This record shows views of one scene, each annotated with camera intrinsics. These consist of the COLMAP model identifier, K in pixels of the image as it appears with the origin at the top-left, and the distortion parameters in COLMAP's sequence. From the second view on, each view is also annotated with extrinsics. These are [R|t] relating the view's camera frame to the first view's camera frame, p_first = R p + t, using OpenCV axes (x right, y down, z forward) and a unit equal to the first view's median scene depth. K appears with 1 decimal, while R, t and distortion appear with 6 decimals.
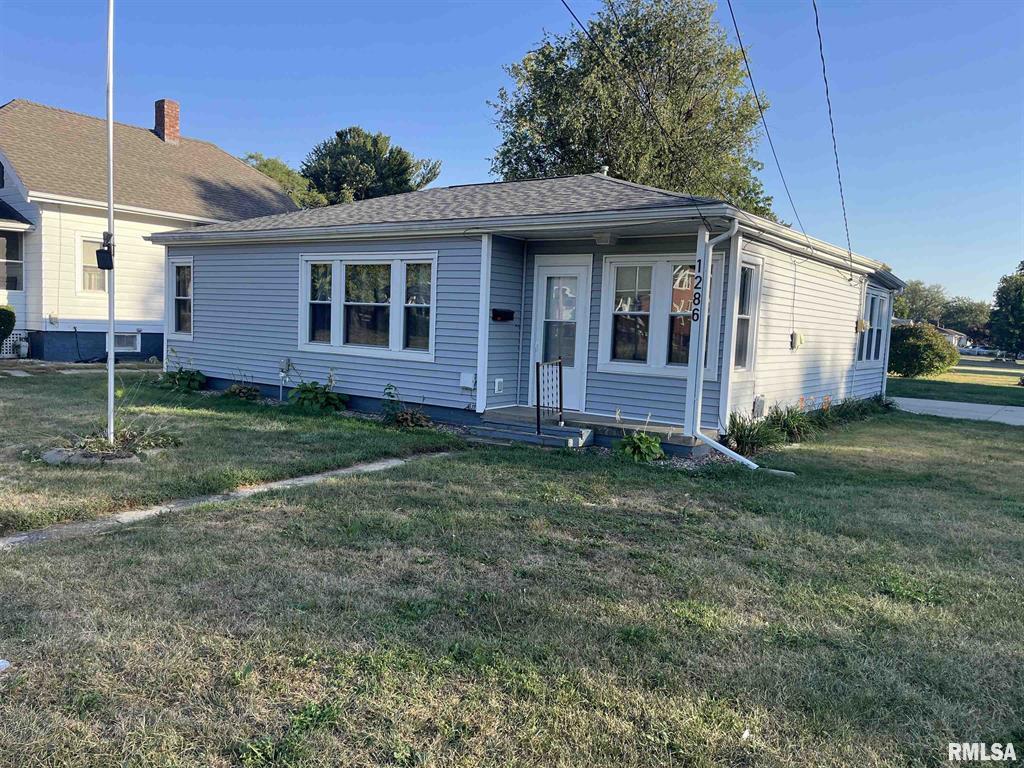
lens RADIAL K [[774.6, 0, 511.7], [0, 774.6, 387.5], [0, 0, 1]] dist [-0.005862, -0.001138]
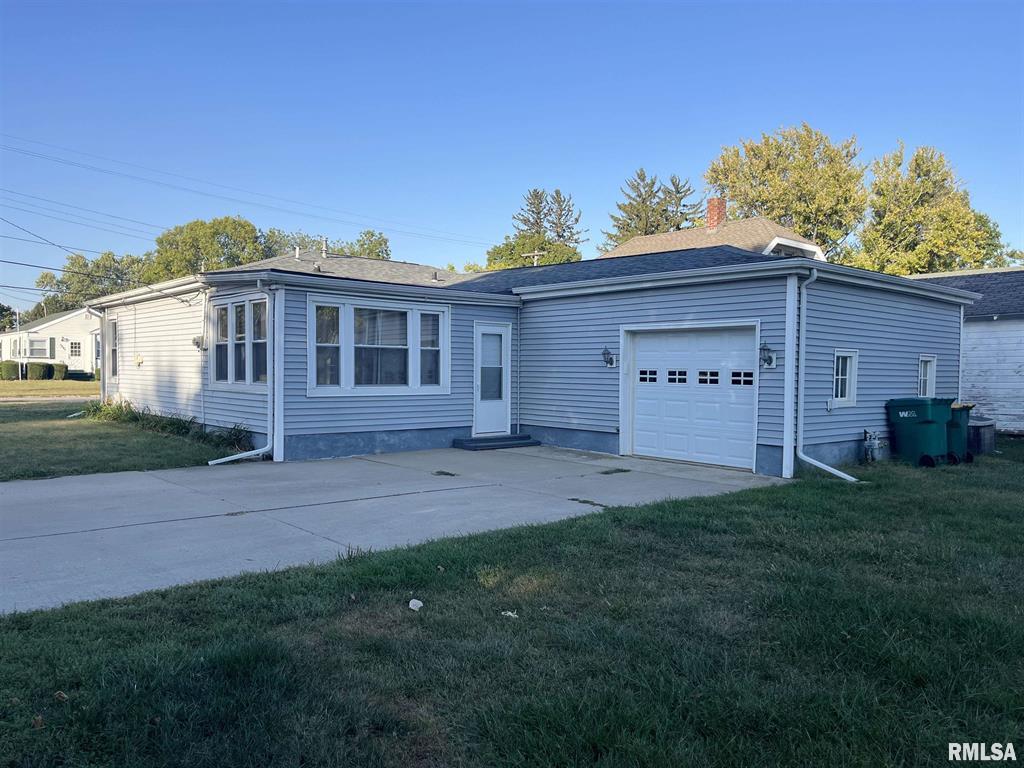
lens RADIAL K [[774.6, 0, 511.9], [0, 774.6, 385.2], [0, 0, 1]] dist [-0.005862, -0.001138]
pose [[0.205184, -0.067483, 0.976394, -1.179915], [0.065575, 0.996326, 0.055080, -0.099142], [-0.976524, 0.052726, 0.208855, 0.577357]]
